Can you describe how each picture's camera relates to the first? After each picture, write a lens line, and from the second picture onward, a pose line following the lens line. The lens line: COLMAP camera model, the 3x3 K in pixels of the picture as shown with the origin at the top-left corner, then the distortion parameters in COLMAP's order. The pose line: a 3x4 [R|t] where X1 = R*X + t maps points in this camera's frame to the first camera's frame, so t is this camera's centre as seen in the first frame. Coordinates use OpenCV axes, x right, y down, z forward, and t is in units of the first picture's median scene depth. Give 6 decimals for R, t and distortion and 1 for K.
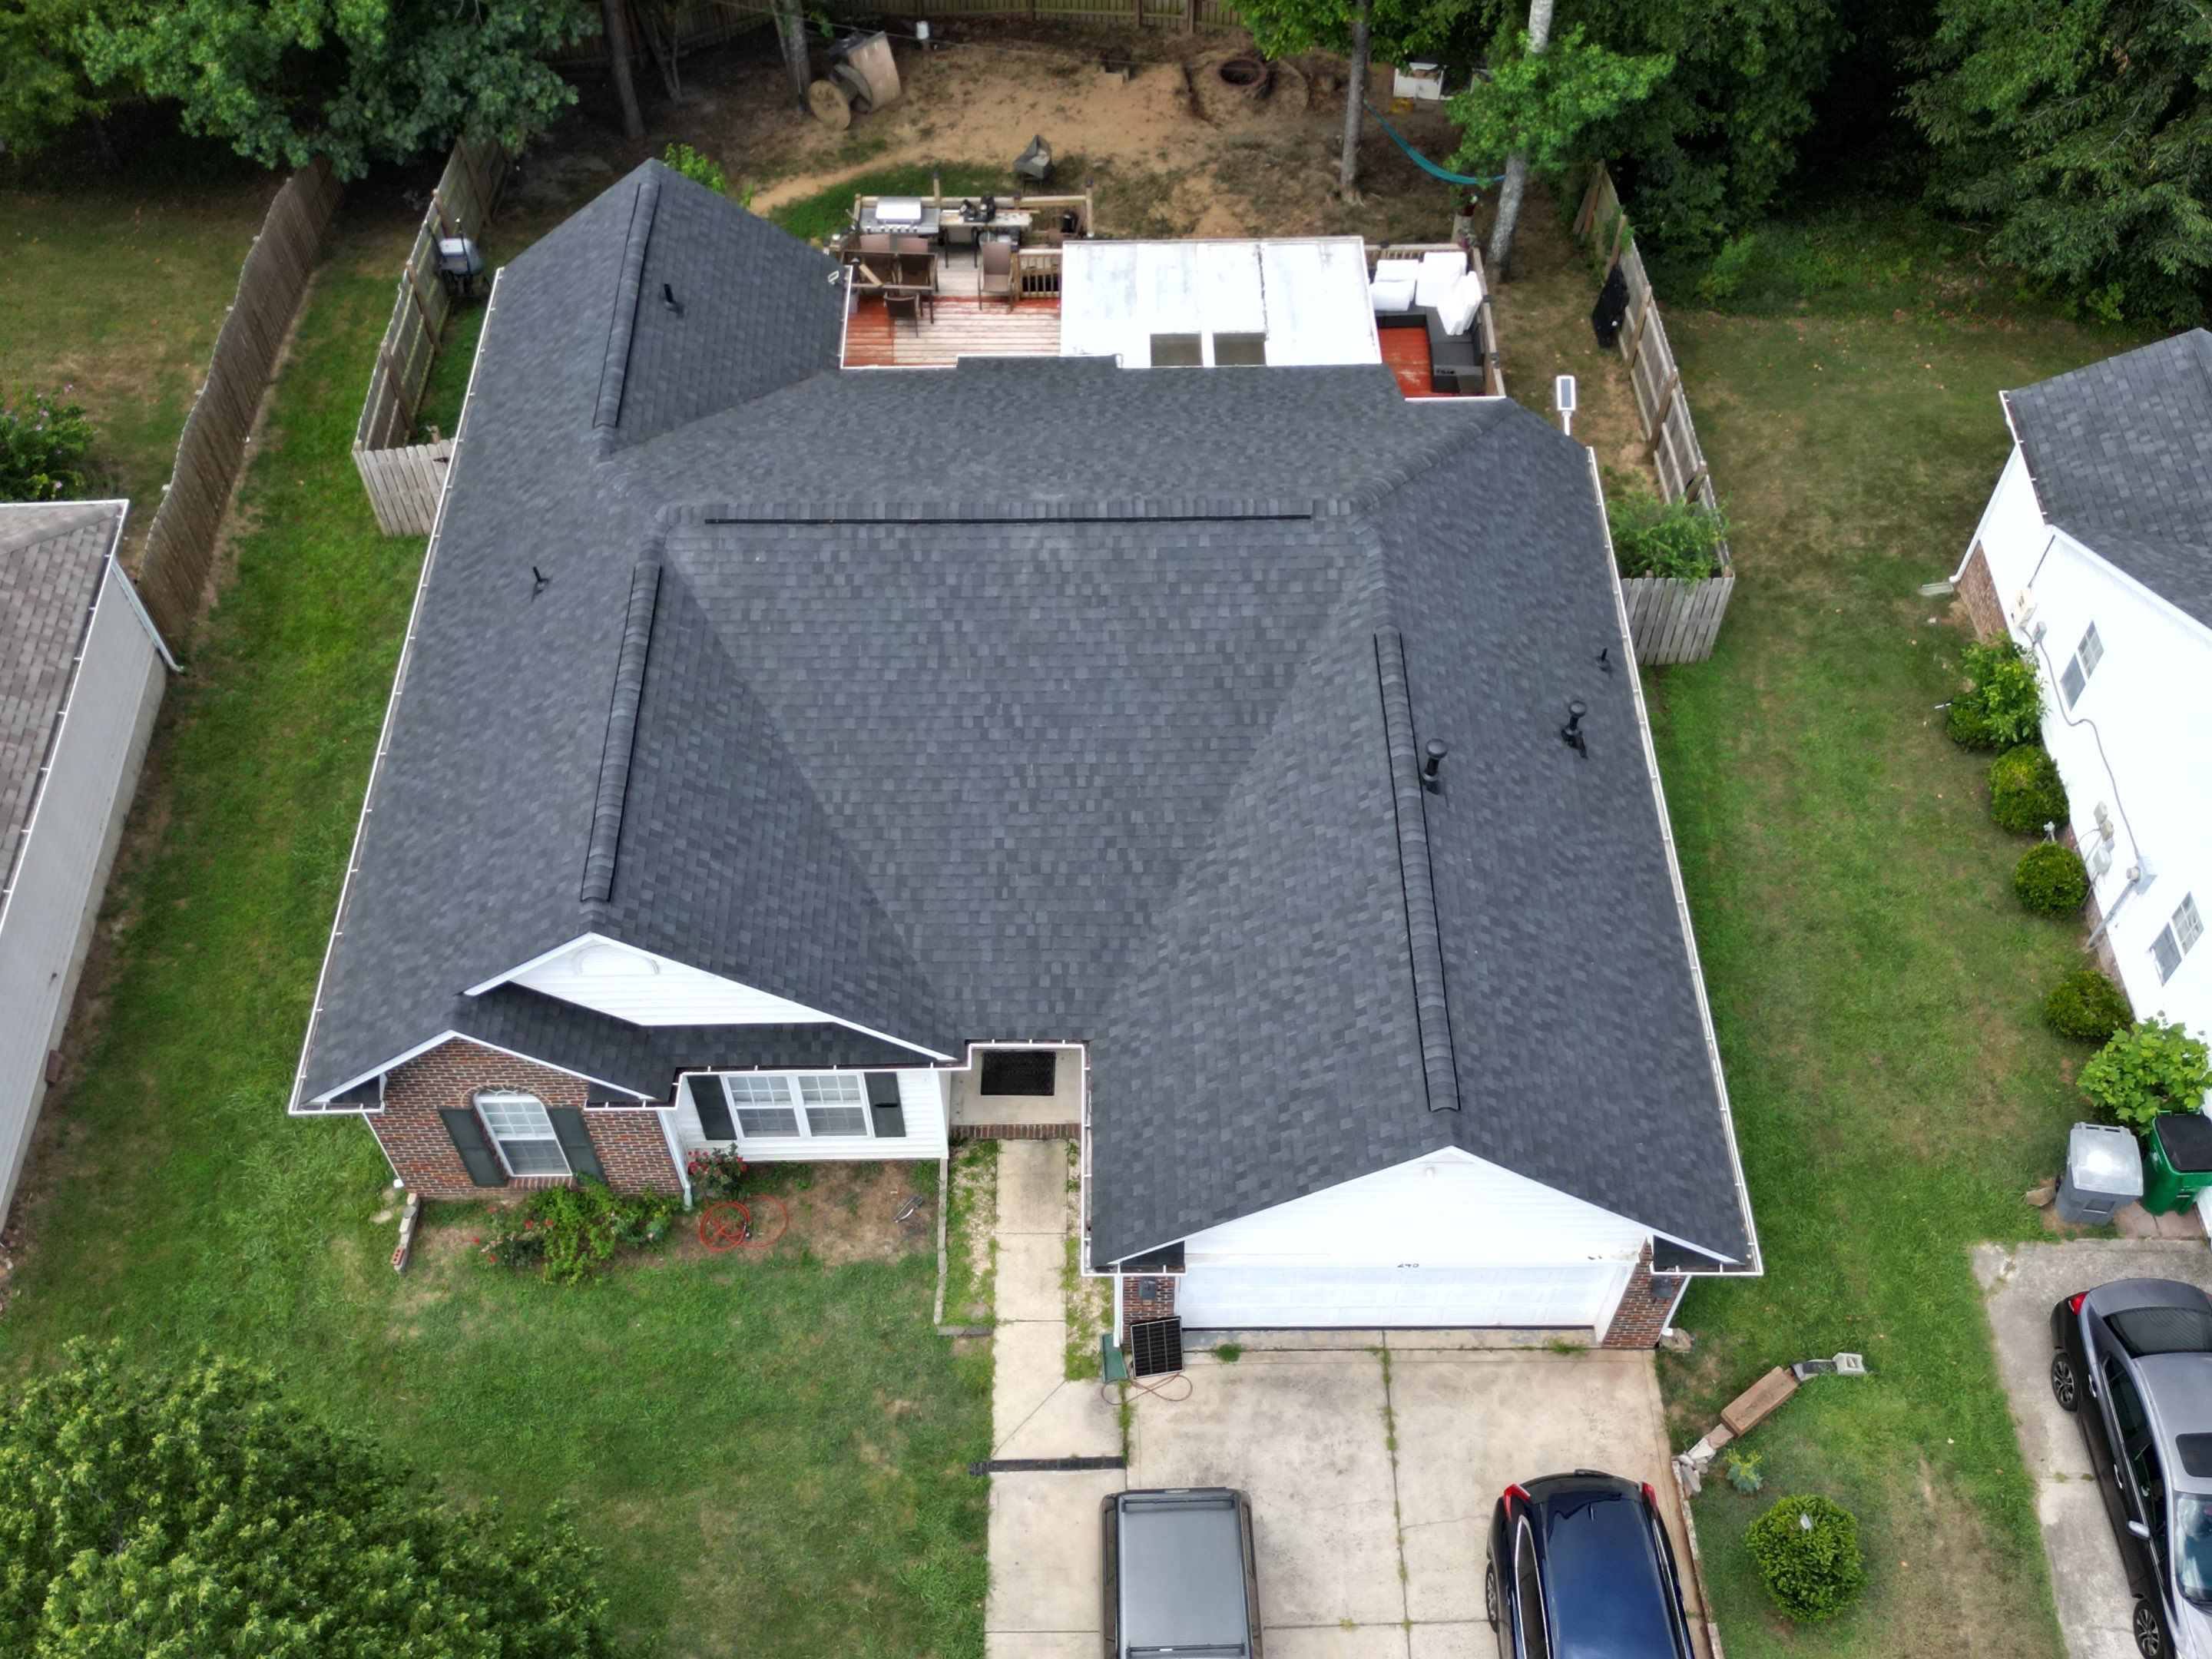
lens RADIAL K [[2159.9, 0, 1121.1], [0, 2159.9, 825.8], [0, 0, 1]] dist [0.048712, 0.000000]
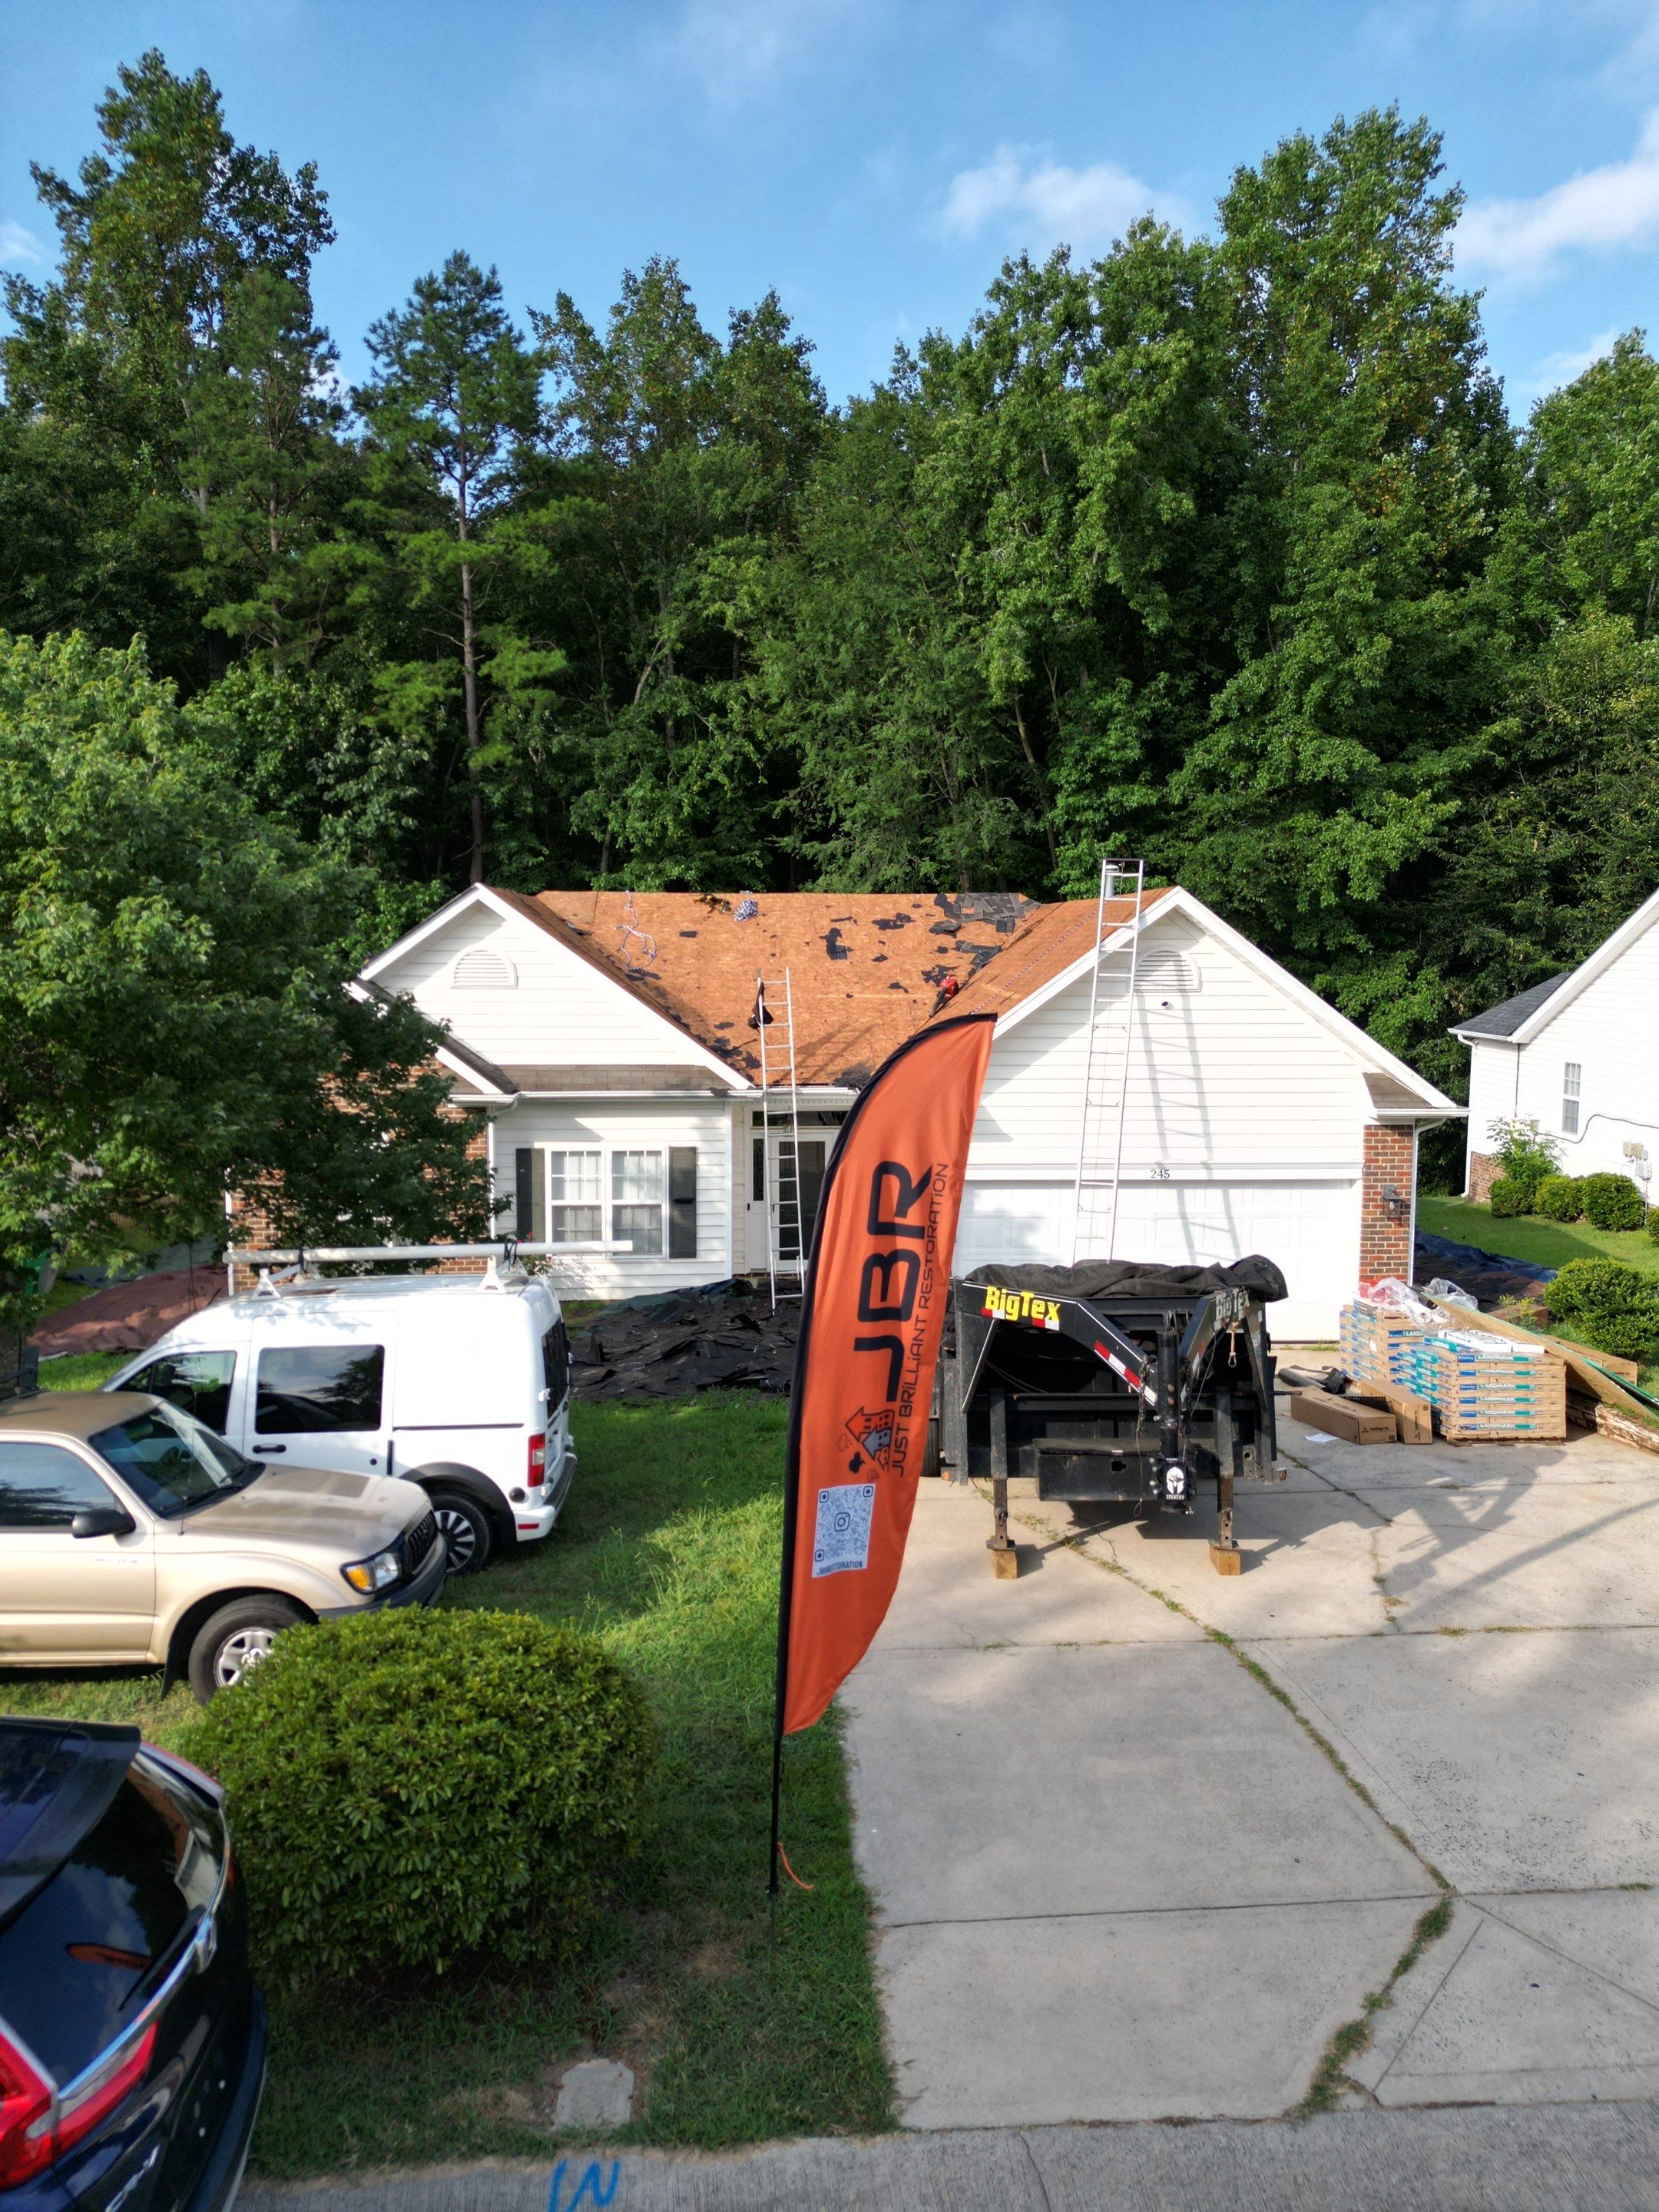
lens RADIAL K [[1549.9, 0, 836.1], [0, 1549.9, 1097.0], [0, 0, 1]] dist [0.054632, -0.030033]
pose [[0.998974, -0.002784, 0.045201, -0.065329], [0.034903, 0.683317, -0.729287, 0.694755], [-0.028856, 0.730116, 0.682714, 0.391835]]
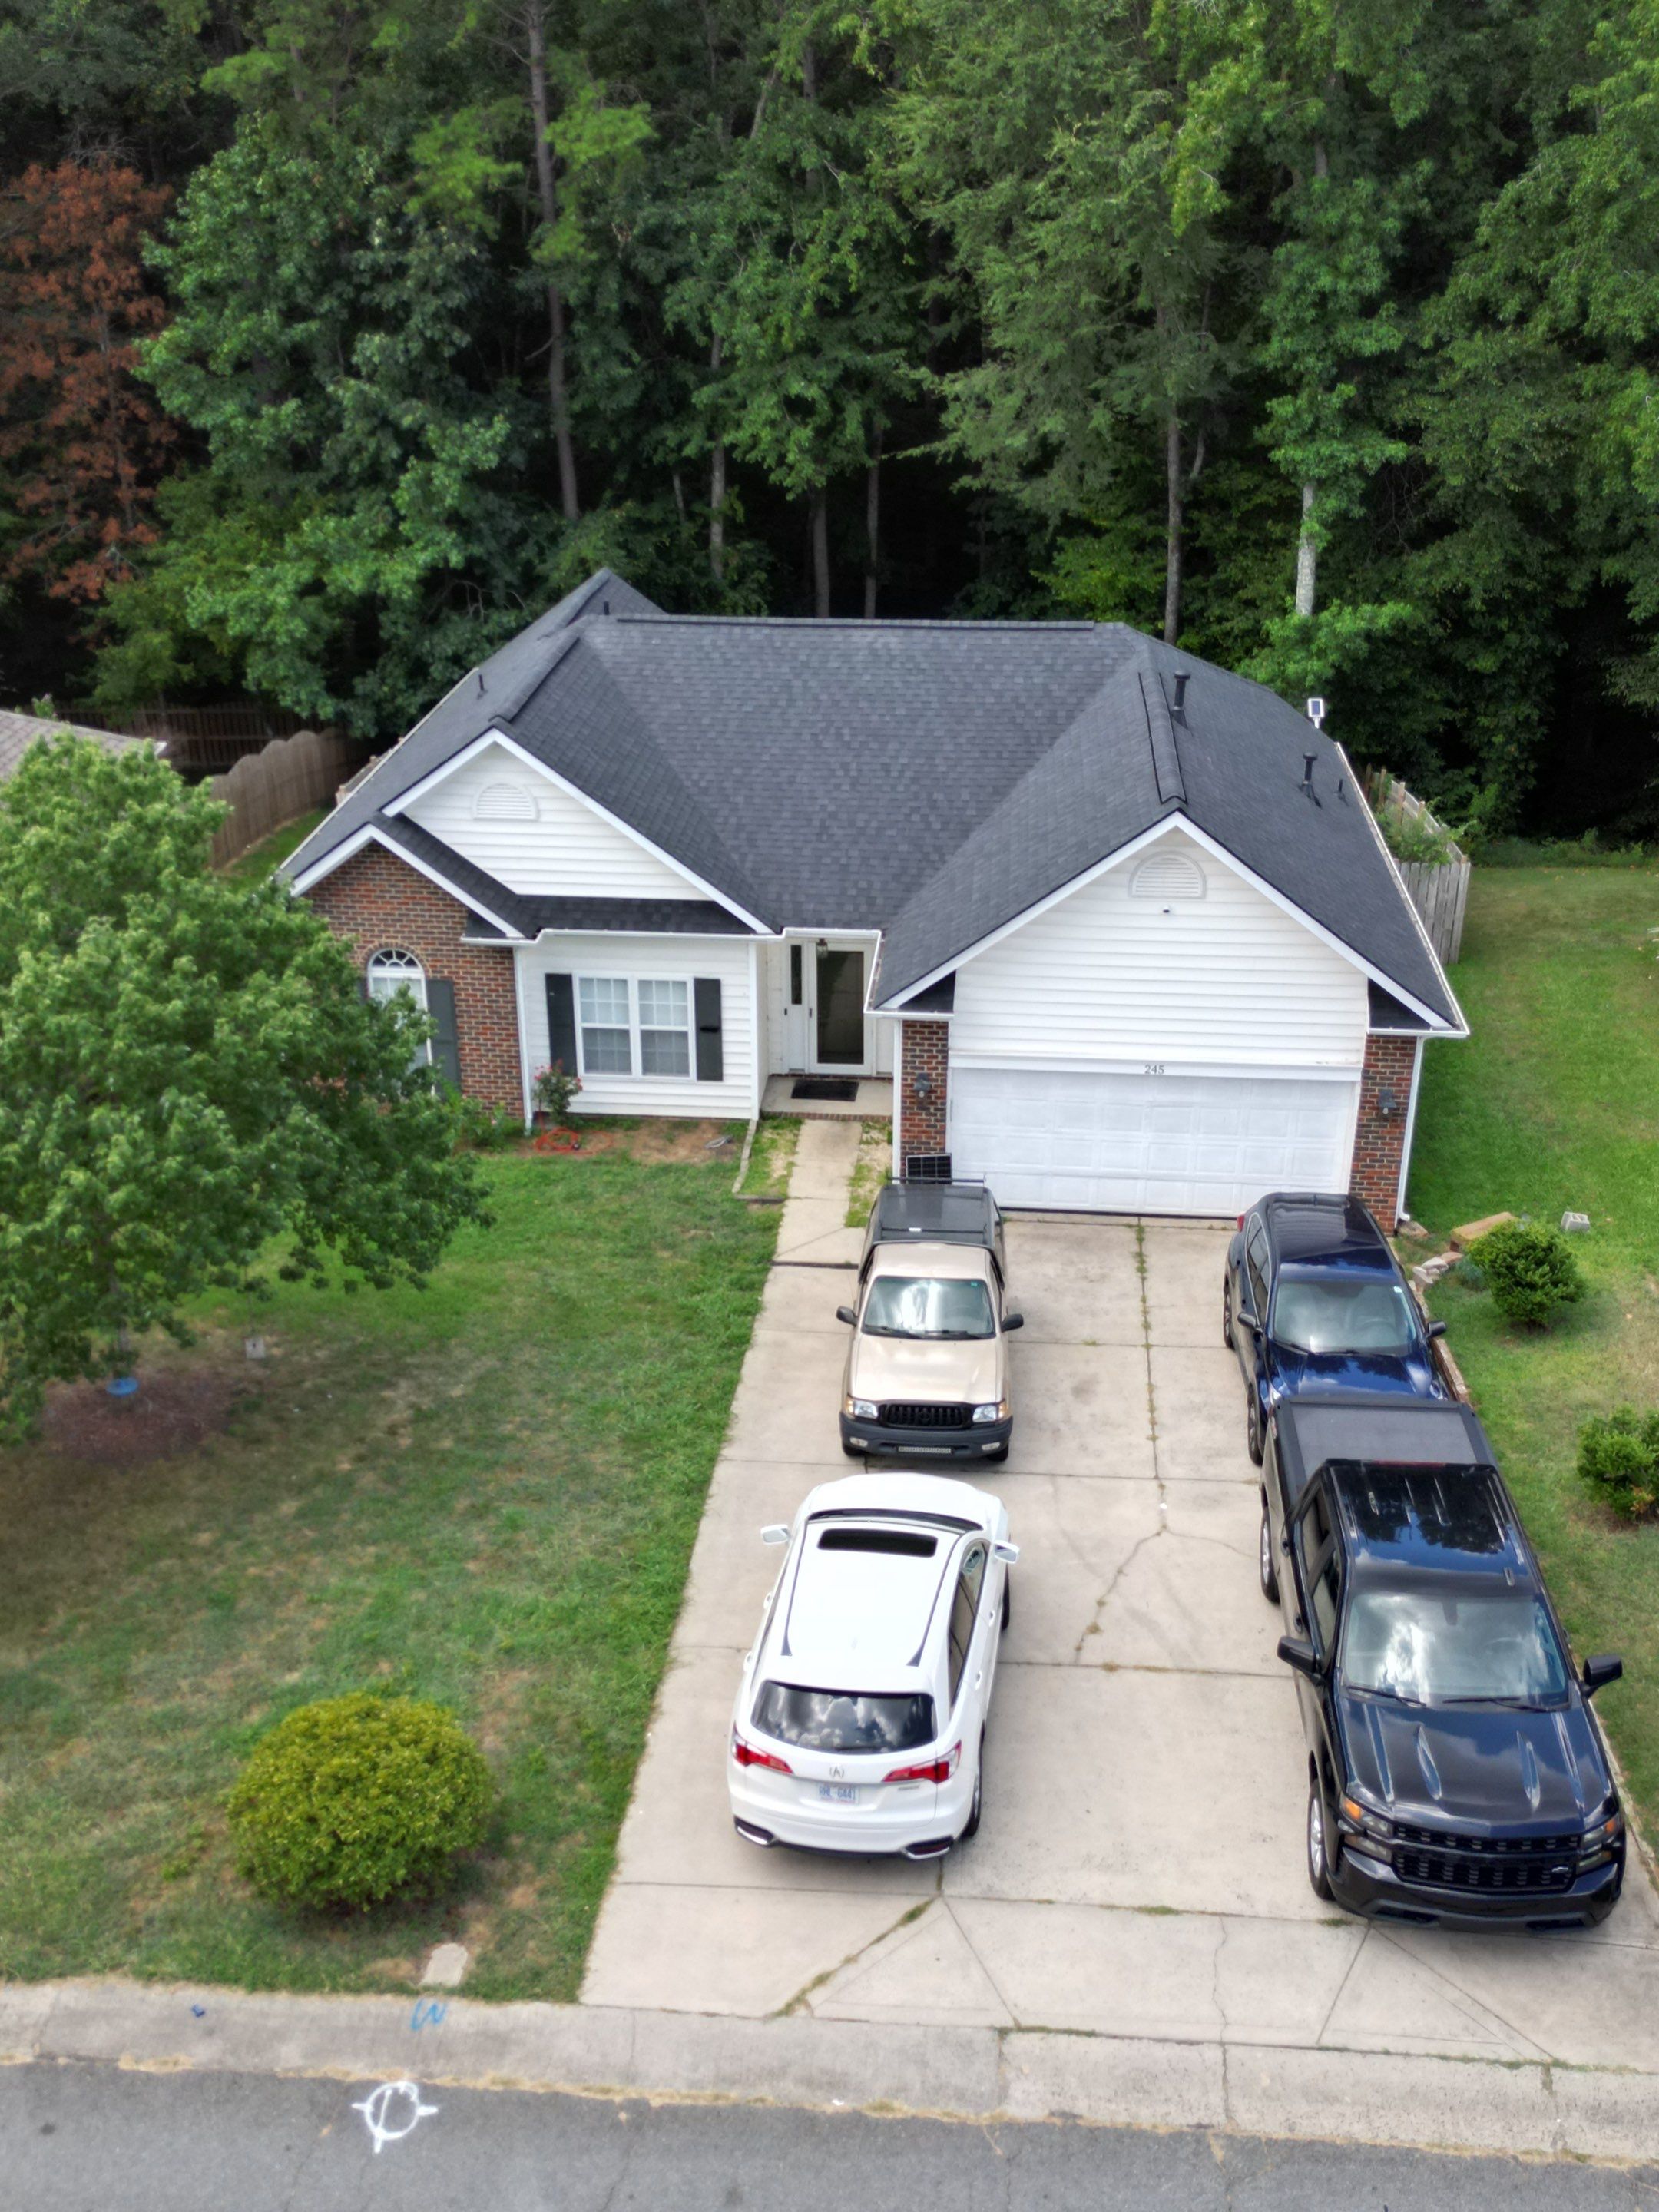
lens RADIAL K [[2159.9, 0, 835.4], [0, 2159.9, 1106.8], [0, 0, 1]] dist [0.048712, 0.000000]
pose [[0.995234, 0.039697, -0.089072, 0.062777], [-0.076205, 0.886522, -0.456369, 0.685923], [0.060848, 0.460981, 0.885321, 0.002483]]
